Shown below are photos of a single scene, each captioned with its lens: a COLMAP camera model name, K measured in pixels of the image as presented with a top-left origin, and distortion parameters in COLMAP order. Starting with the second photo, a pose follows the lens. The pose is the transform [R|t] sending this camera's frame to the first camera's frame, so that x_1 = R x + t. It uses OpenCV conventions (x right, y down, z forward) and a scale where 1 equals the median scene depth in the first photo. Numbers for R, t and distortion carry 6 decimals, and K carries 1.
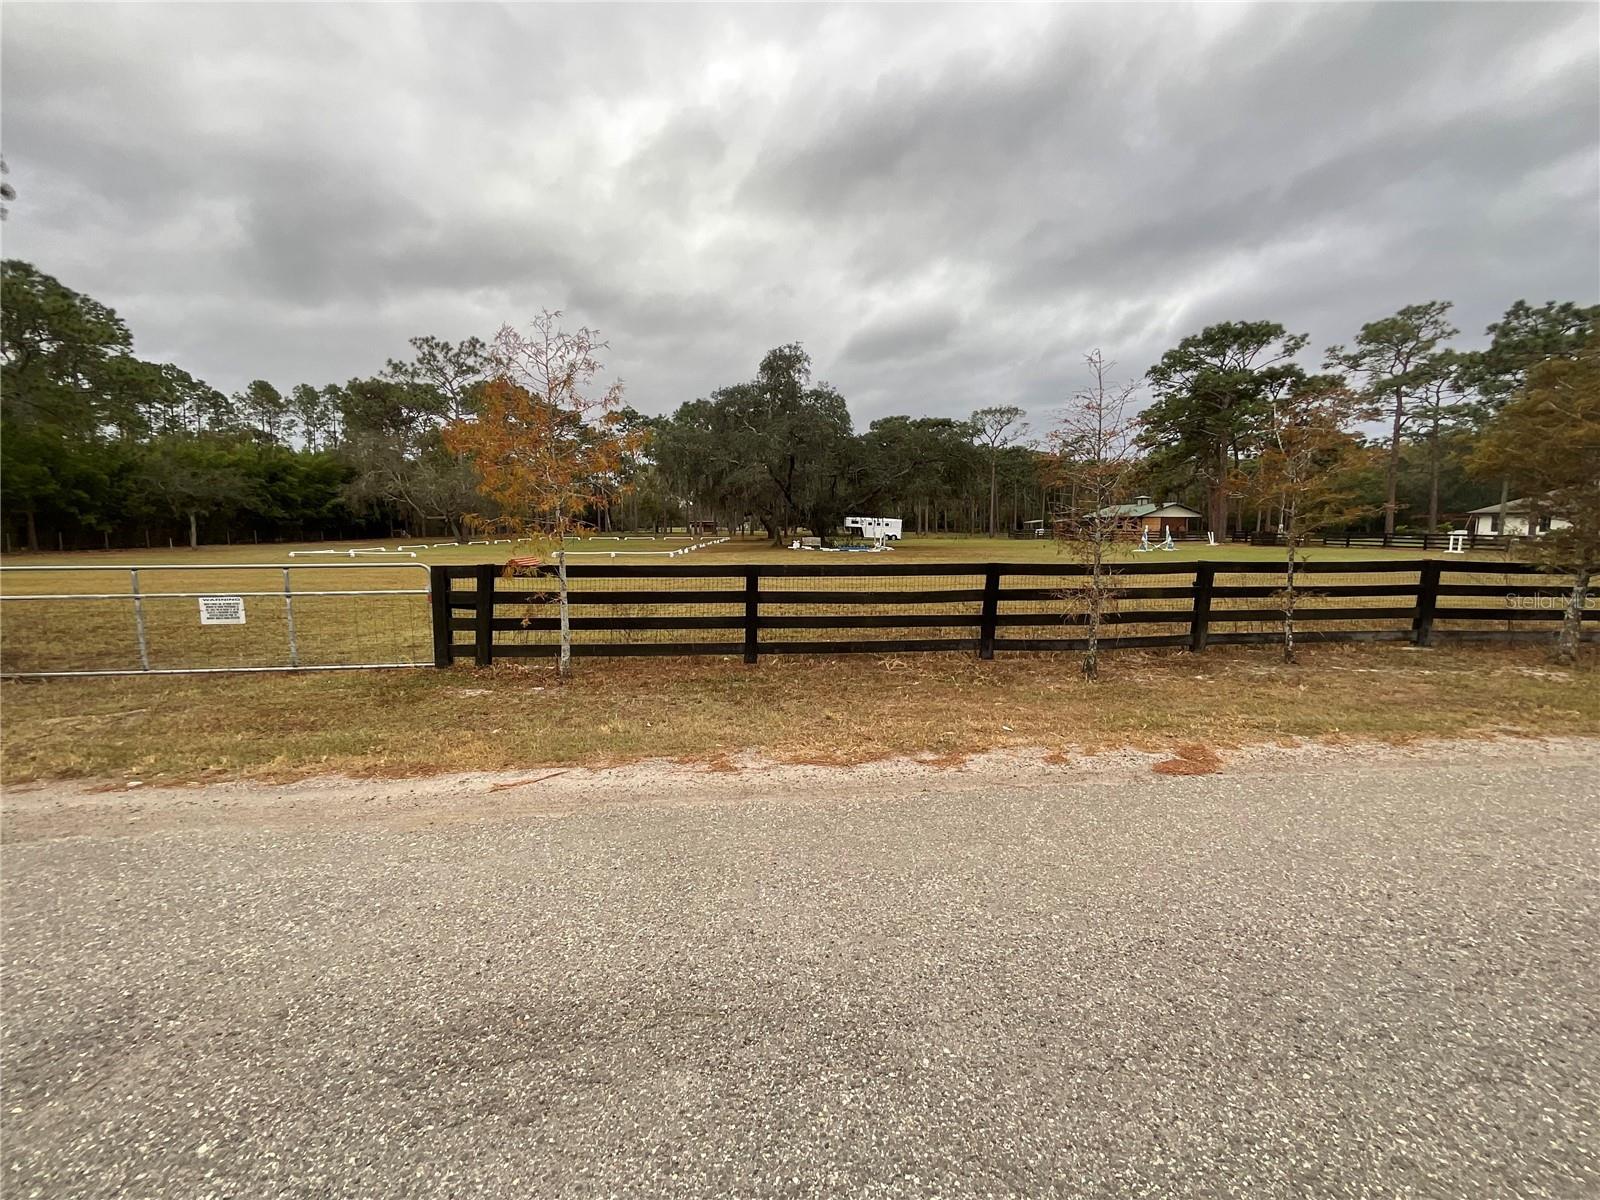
lens RADIAL K [[650.7, 0, 800.0], [0, 650.7, 600.0], [0, 0, 1]] dist [0.008017, -0.002620]
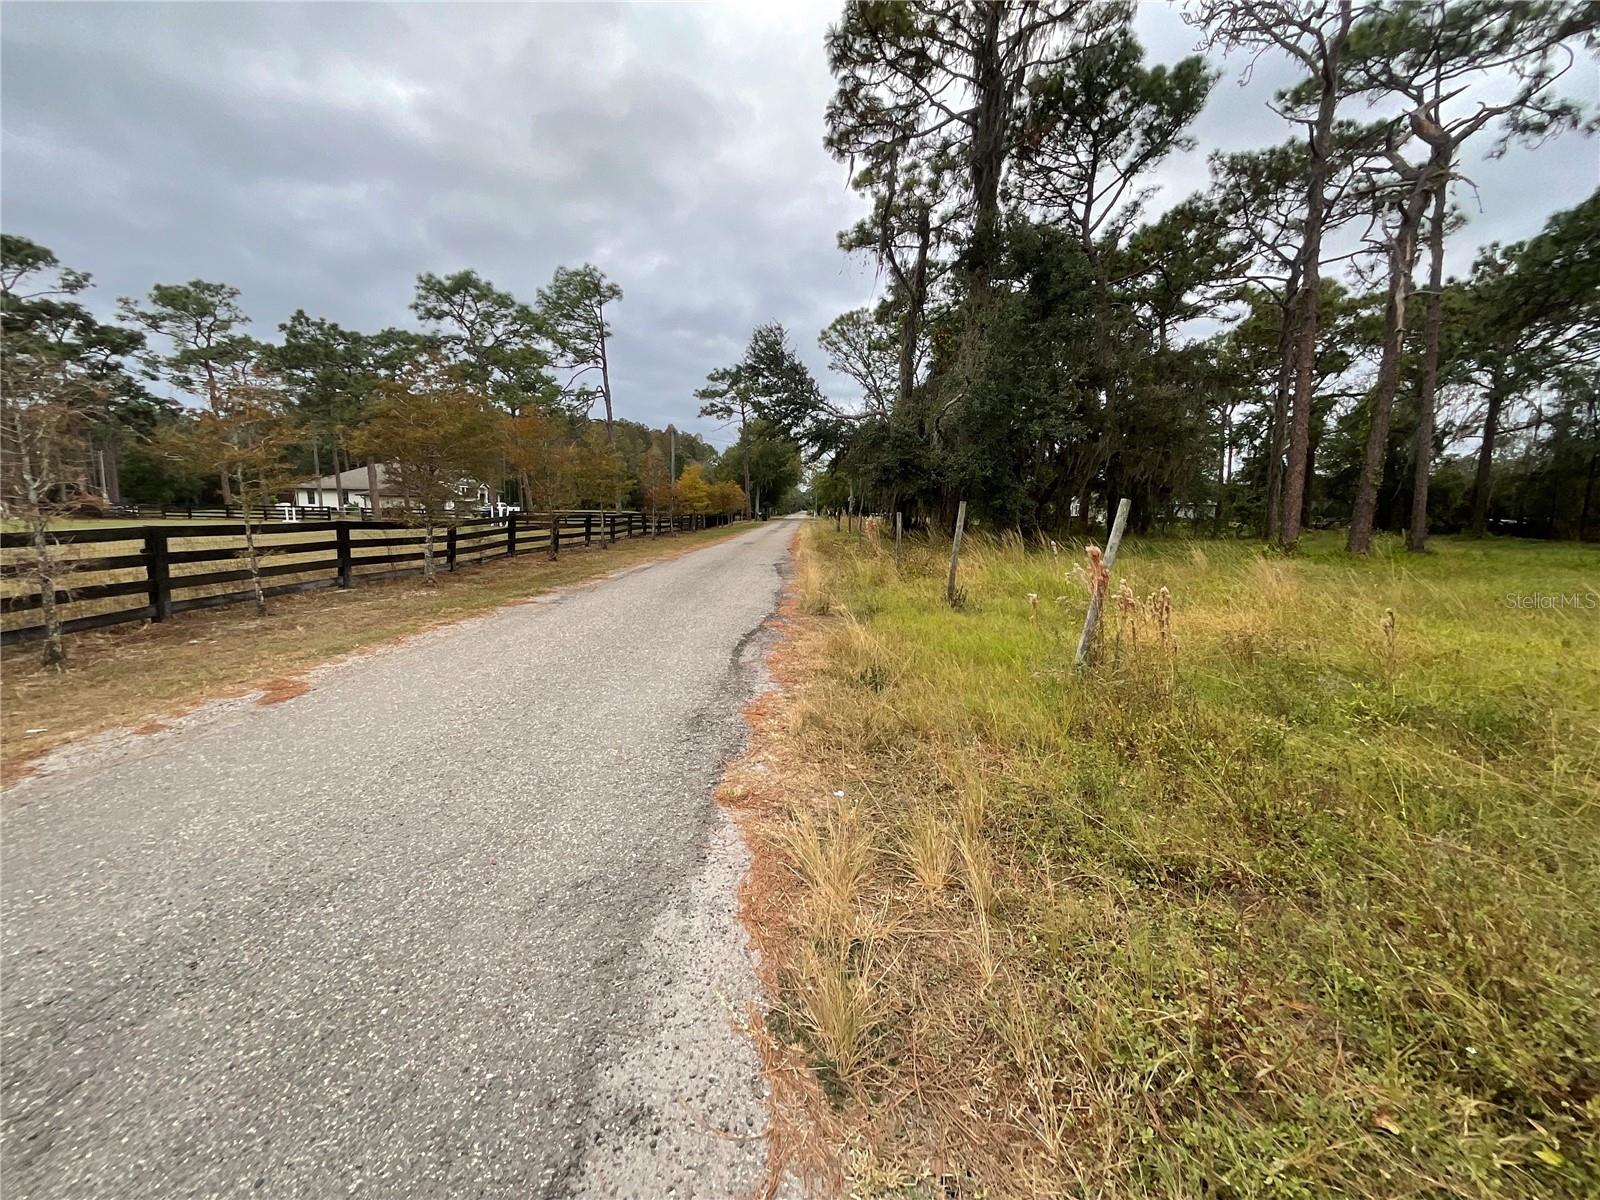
lens RADIAL K [[650.7, 0, 800.0], [0, 650.7, 600.0], [0, 0, 1]] dist [0.008017, -0.002620]
pose [[0.107646, -0.138094, 0.984552, -0.232042], [0.097049, 0.987036, 0.127832, 0.016006], [-0.989441, 0.081790, 0.119652, -0.033538]]
